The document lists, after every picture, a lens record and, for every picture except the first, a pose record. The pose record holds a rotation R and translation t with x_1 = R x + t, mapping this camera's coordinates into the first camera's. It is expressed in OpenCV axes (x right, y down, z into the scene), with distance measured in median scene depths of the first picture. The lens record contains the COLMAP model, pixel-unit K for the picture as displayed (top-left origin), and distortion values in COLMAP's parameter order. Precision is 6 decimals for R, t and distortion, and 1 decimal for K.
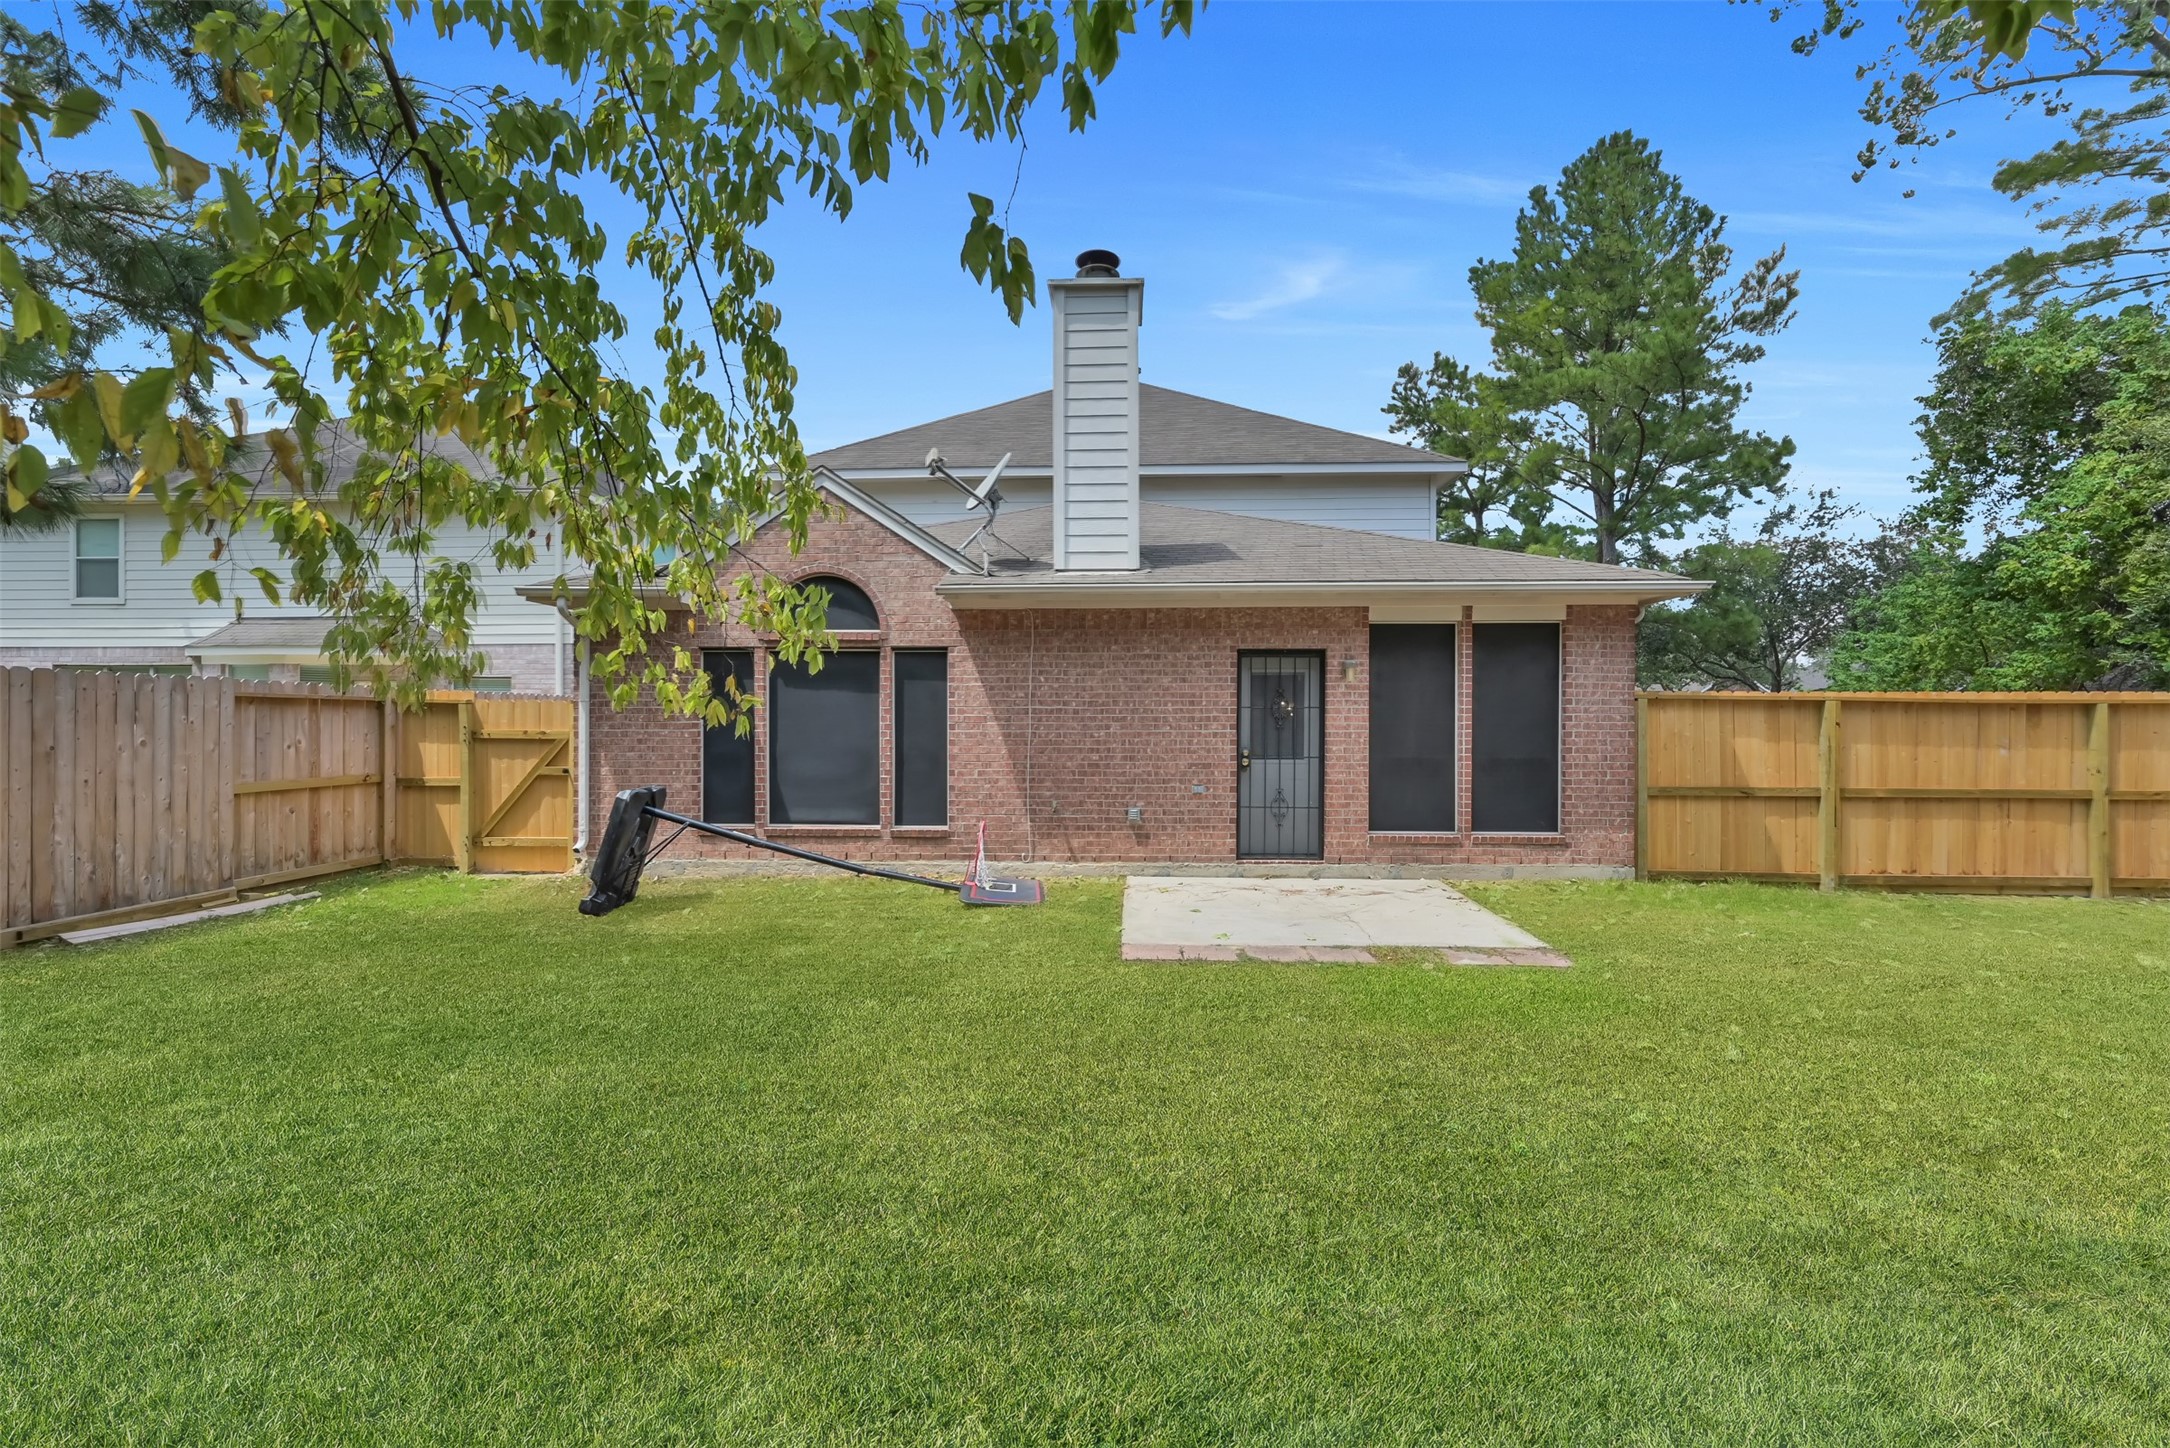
lens RADIAL K [[871.0, 0, 1081.8], [0, 871.0, 729.7], [0, 0, 1]] dist [0.006067, 0.000657]
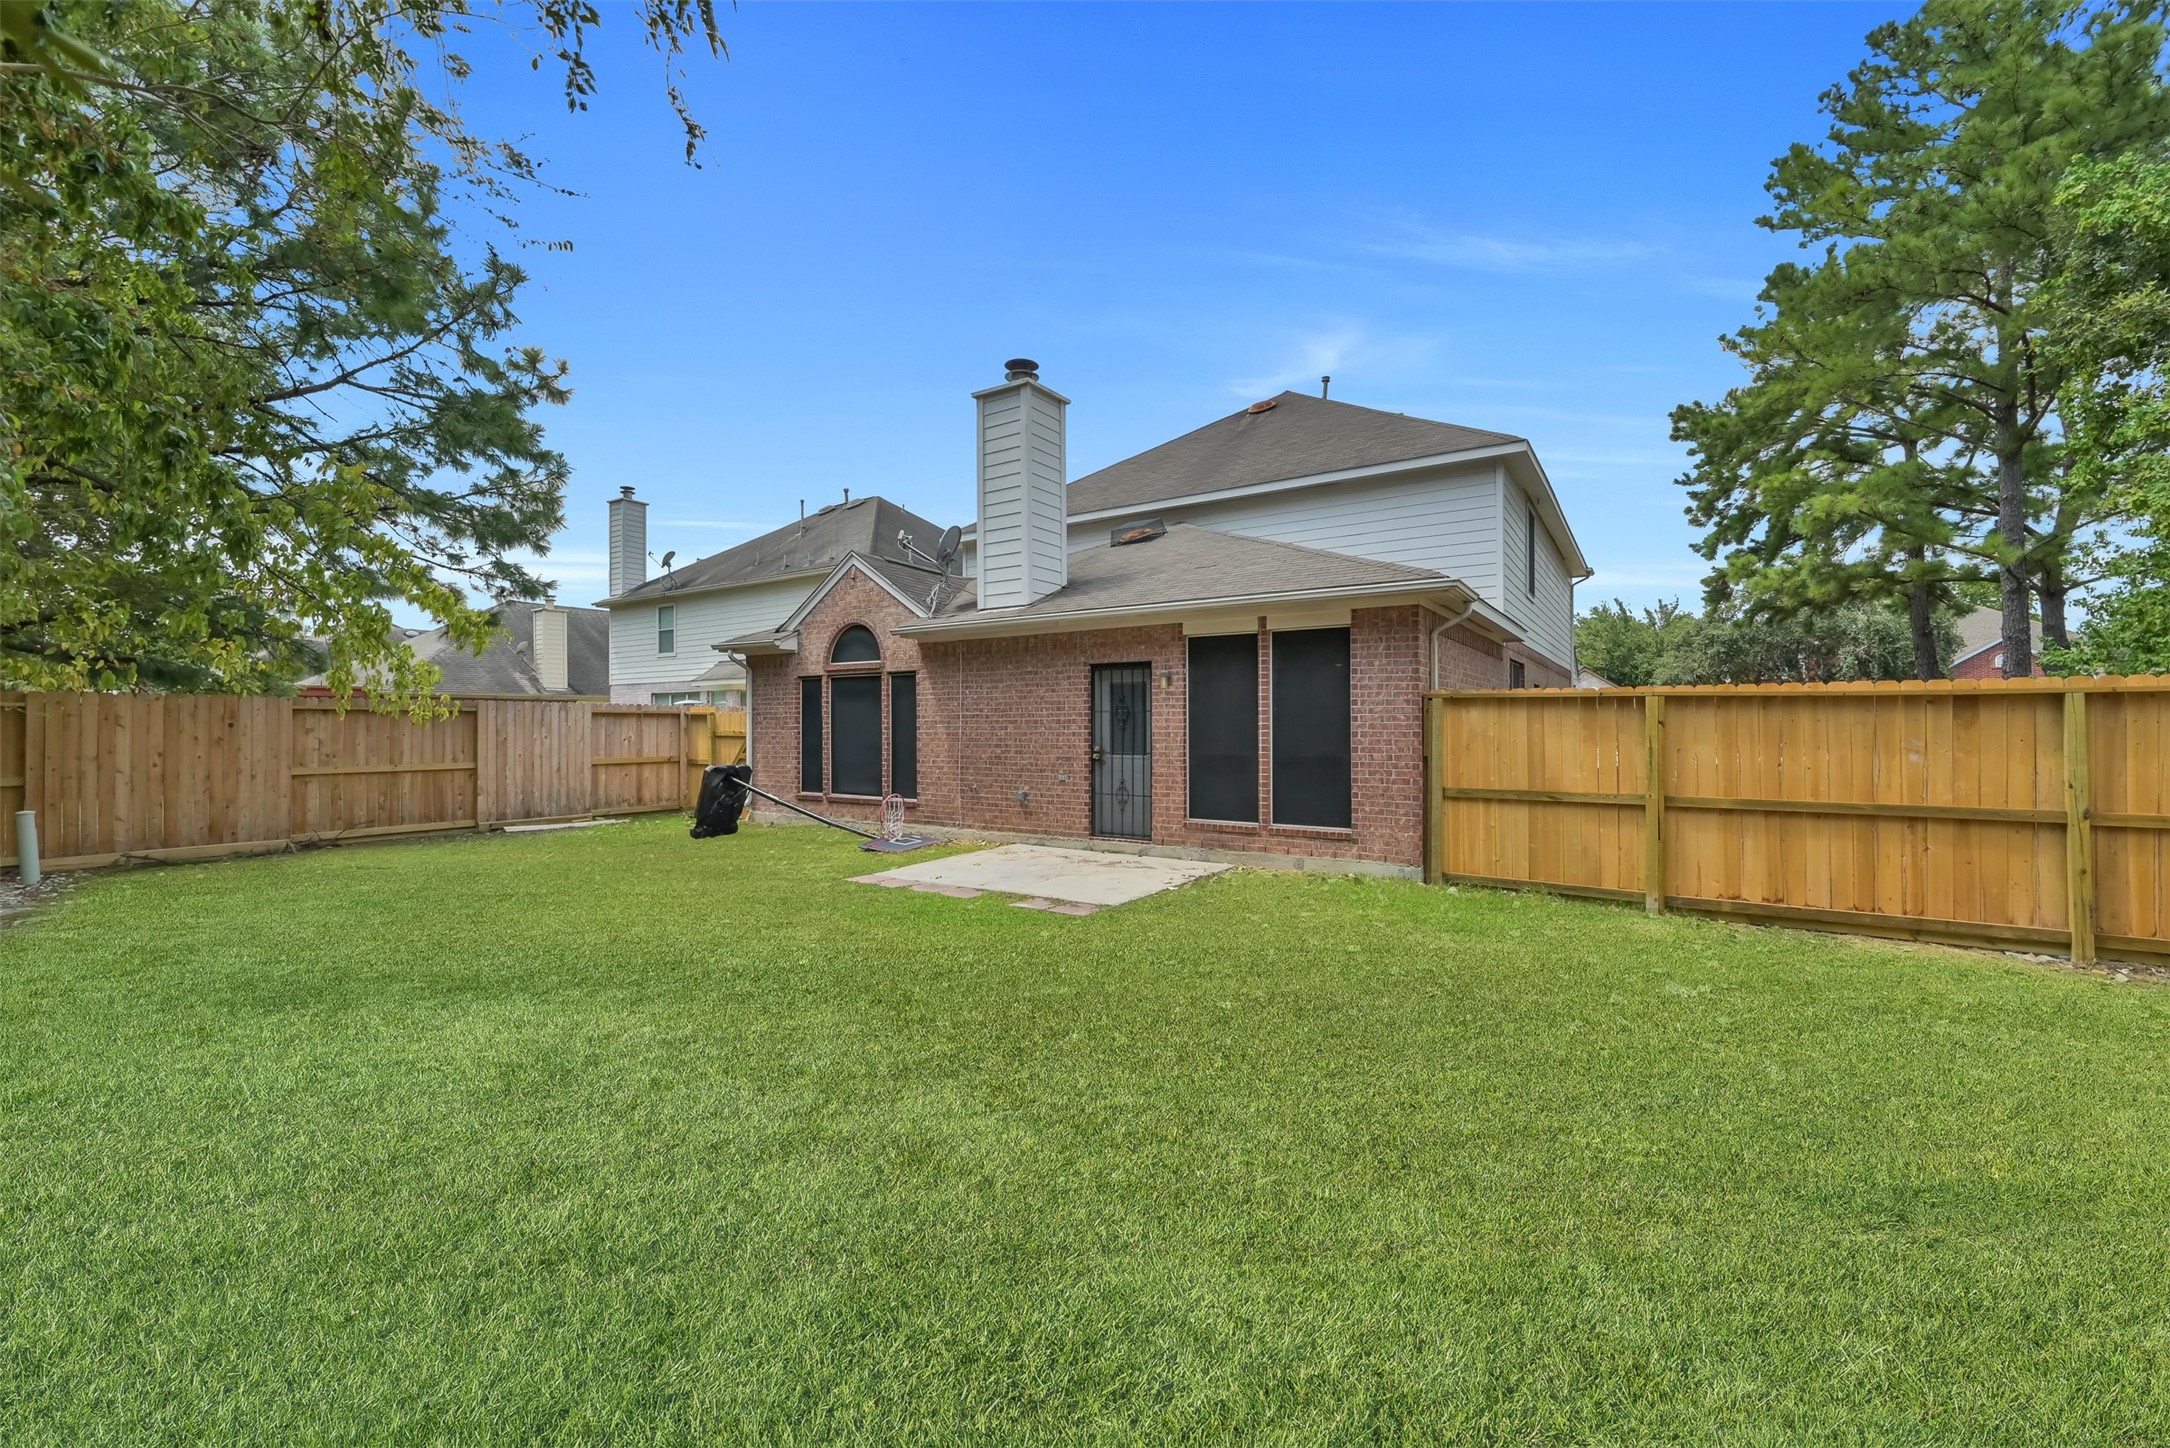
lens RADIAL K [[871.0, 0, 1080.3], [0, 871.0, 730.8], [0, 0, 1]] dist [0.006067, 0.000657]
pose [[0.852633, -0.000666, -0.522510, 0.812653], [-0.000074, 0.999999, -0.001396, 0.002903], [0.522510, 0.001229, 0.852632, -0.050154]]
